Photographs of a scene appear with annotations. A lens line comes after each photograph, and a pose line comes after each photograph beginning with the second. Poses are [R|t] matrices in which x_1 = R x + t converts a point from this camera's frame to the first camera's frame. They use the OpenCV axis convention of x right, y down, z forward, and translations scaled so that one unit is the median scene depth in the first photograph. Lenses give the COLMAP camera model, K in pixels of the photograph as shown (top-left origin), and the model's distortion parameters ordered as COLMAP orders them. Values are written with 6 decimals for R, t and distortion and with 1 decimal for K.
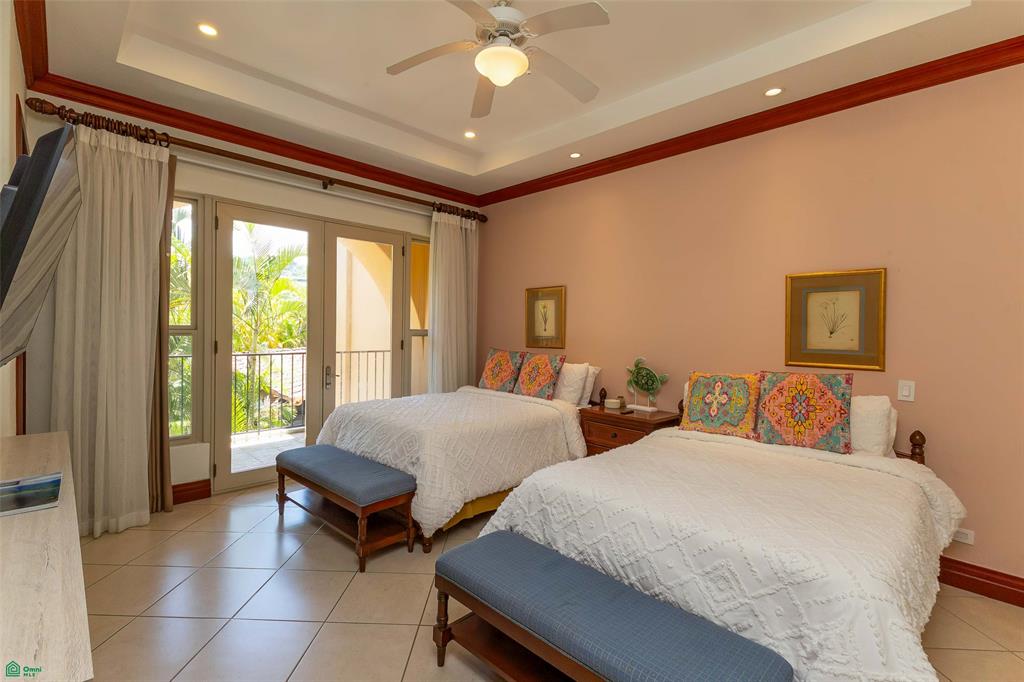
lens RADIAL K [[467.7, 0, 505.4], [0, 467.7, 338.5], [0, 0, 1]] dist [0.004260, 0.000554]
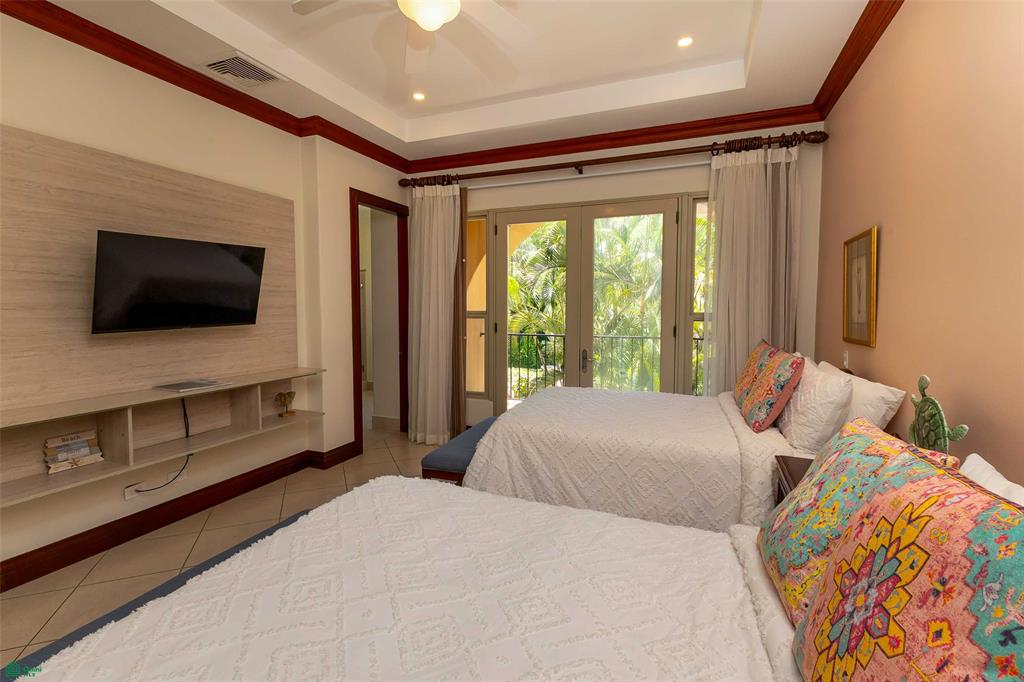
lens RADIAL K [[467.7, 0, 507.3], [0, 467.7, 334.2], [0, 0, 1]] dist [0.004260, 0.000554]
pose [[0.383082, 0.028842, -0.923264, 0.496539], [-0.018306, 0.999553, 0.023630, 0.004582], [0.923533, 0.007849, 0.383439, 0.471716]]
